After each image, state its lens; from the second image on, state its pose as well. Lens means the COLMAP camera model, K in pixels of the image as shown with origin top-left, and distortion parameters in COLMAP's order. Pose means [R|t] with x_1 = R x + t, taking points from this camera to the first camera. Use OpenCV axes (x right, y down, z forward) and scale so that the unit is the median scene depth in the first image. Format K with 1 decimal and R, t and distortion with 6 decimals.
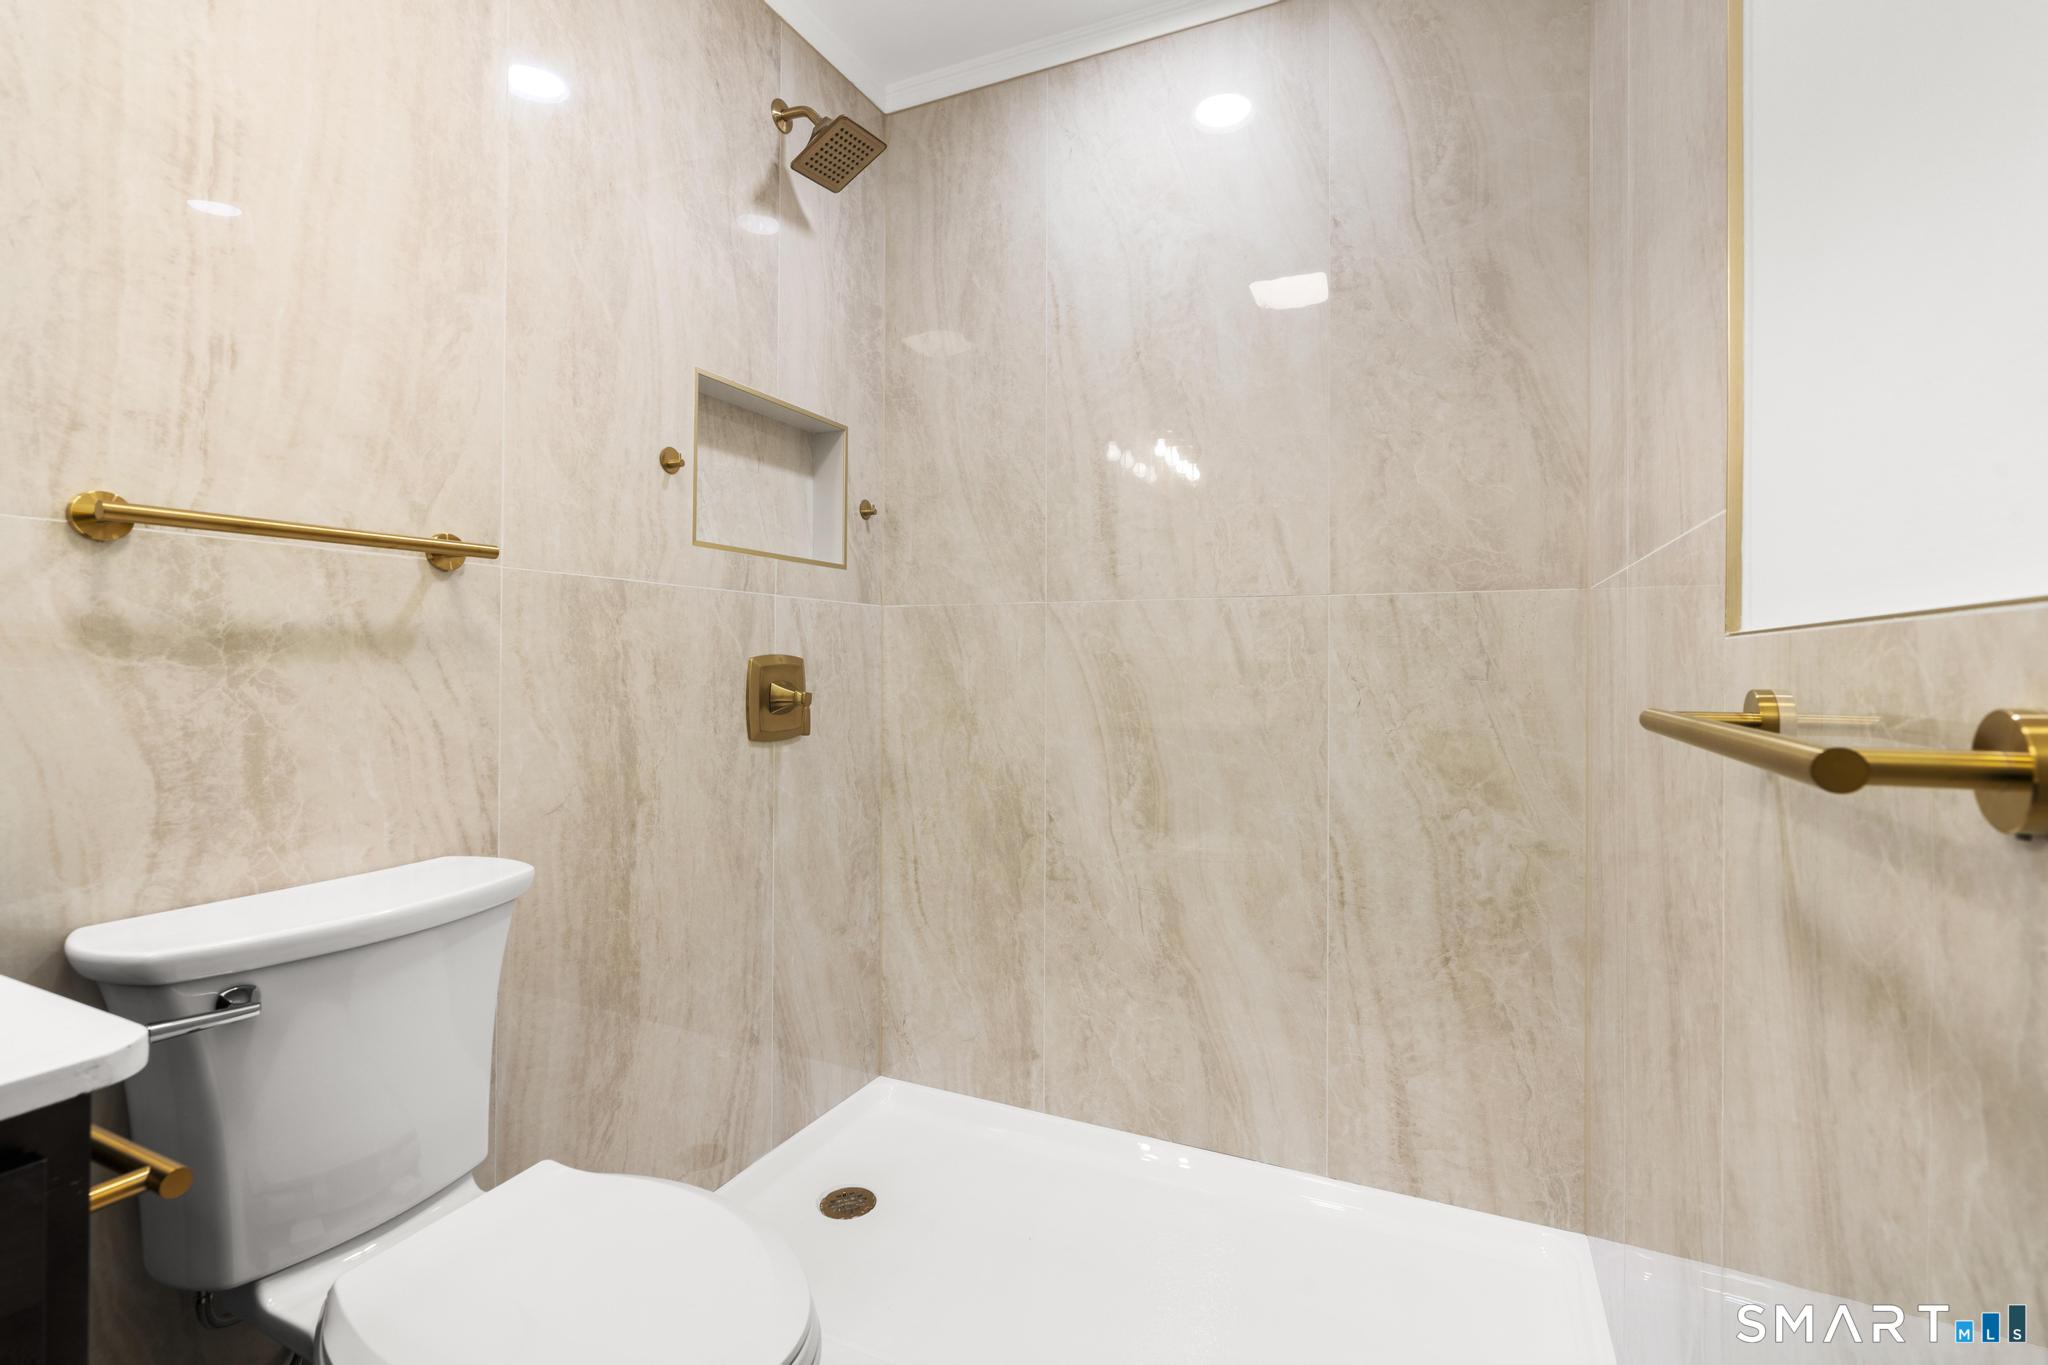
lens RADIAL K [[921.8, 0, 1022.0], [0, 921.8, 676.4], [0, 0, 1]] dist [-0.010493, 0.006303]
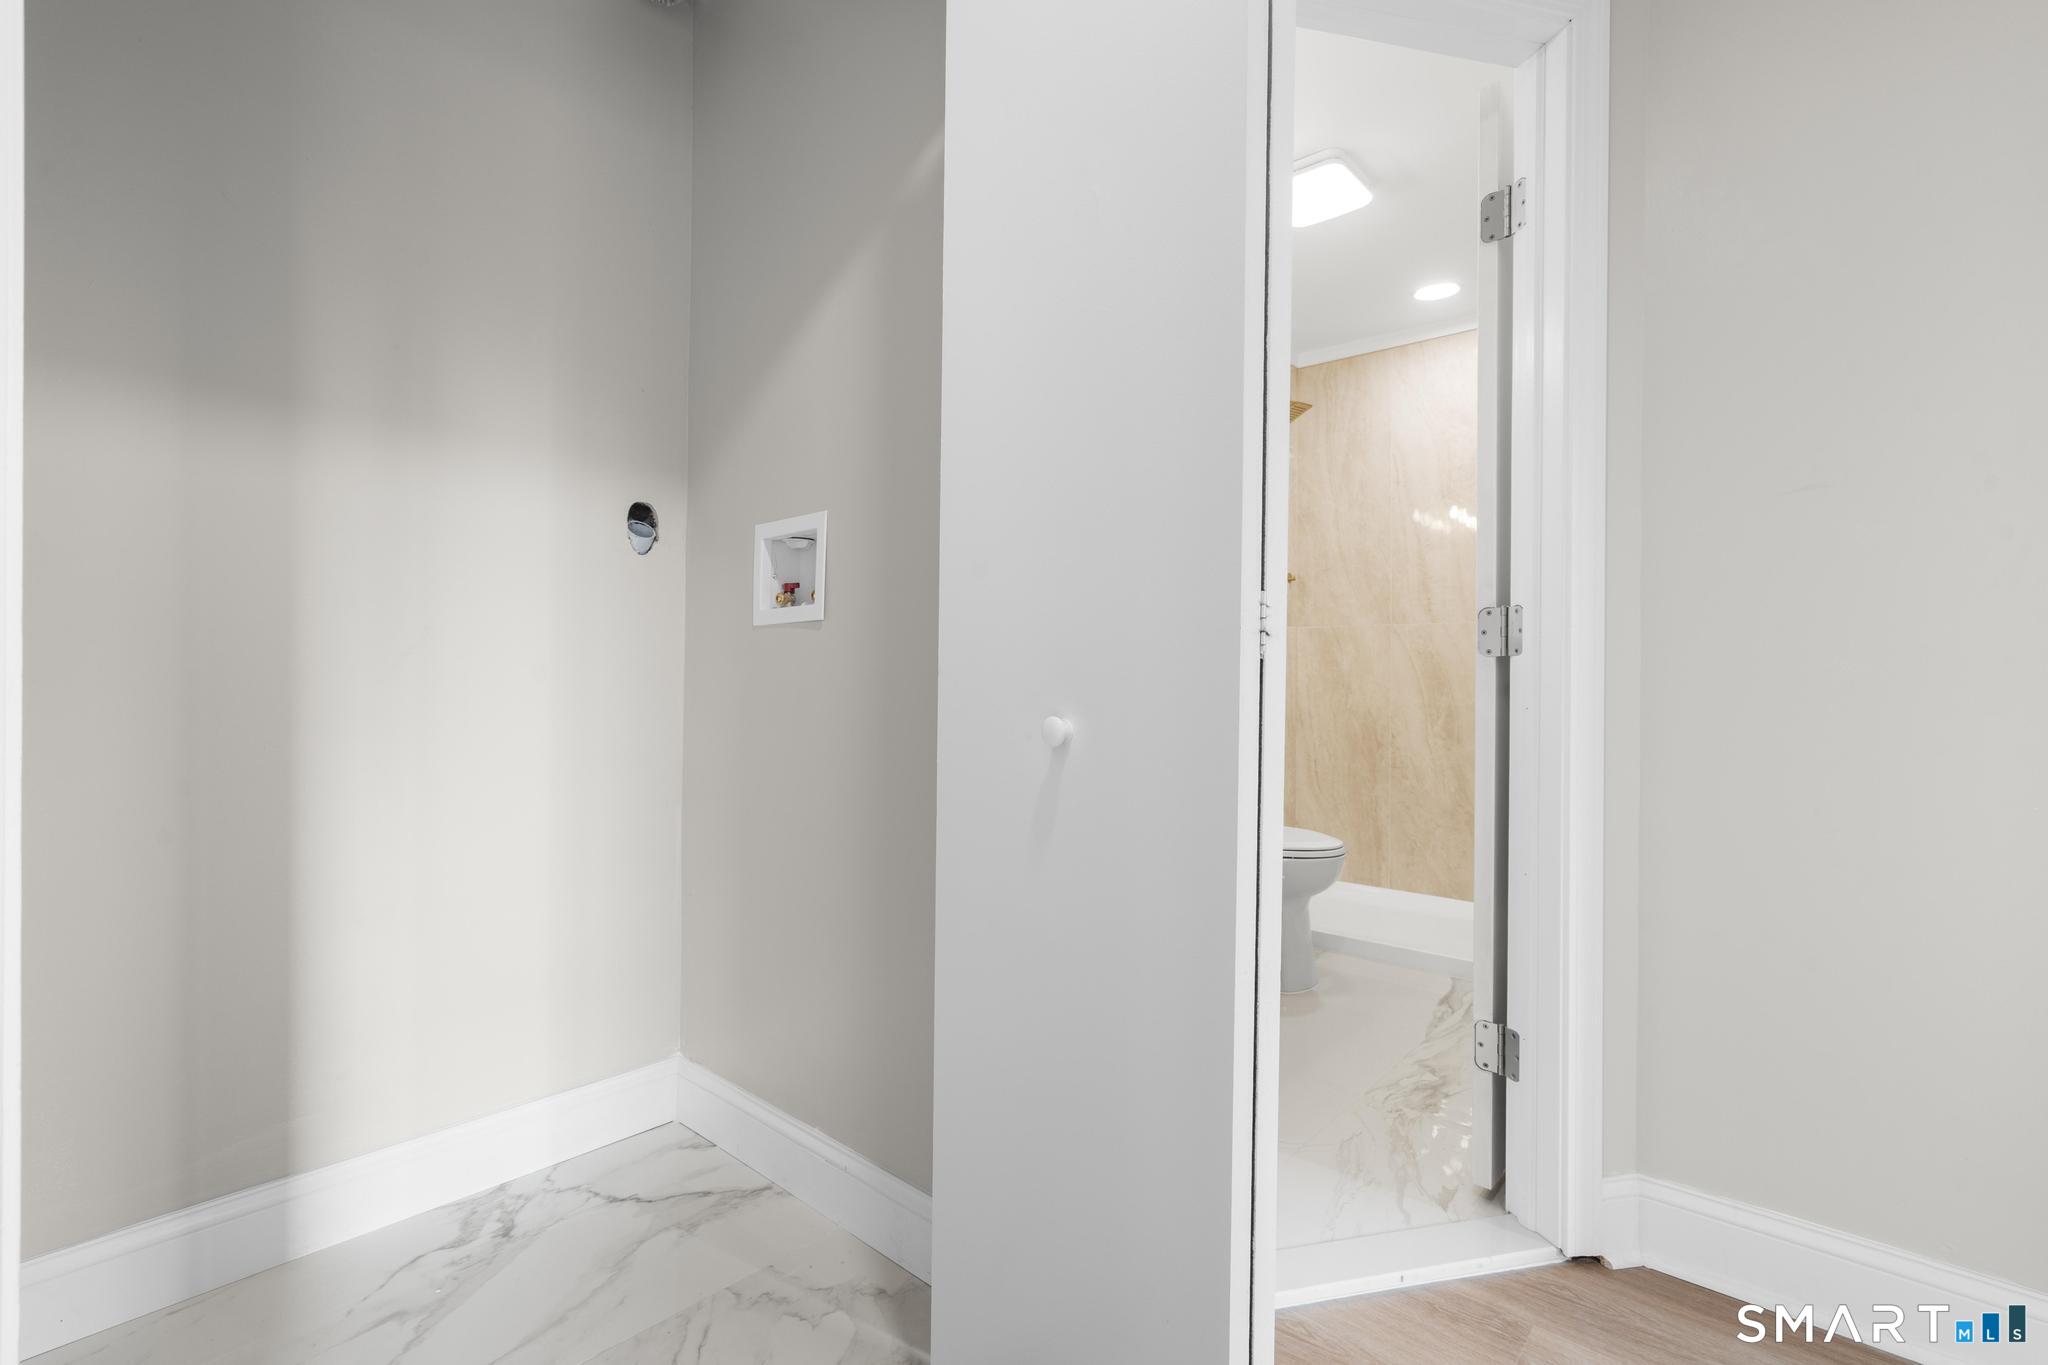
lens RADIAL K [[921.8, 0, 1022.0], [0, 921.8, 676.4], [0, 0, 1]] dist [-0.010493, 0.006303]
pose [[0.959385, 0.007529, -0.282000, -0.169093], [-0.014287, 0.999658, -0.021916, 0.079834], [0.281739, 0.025055, 0.959164, -1.052974]]
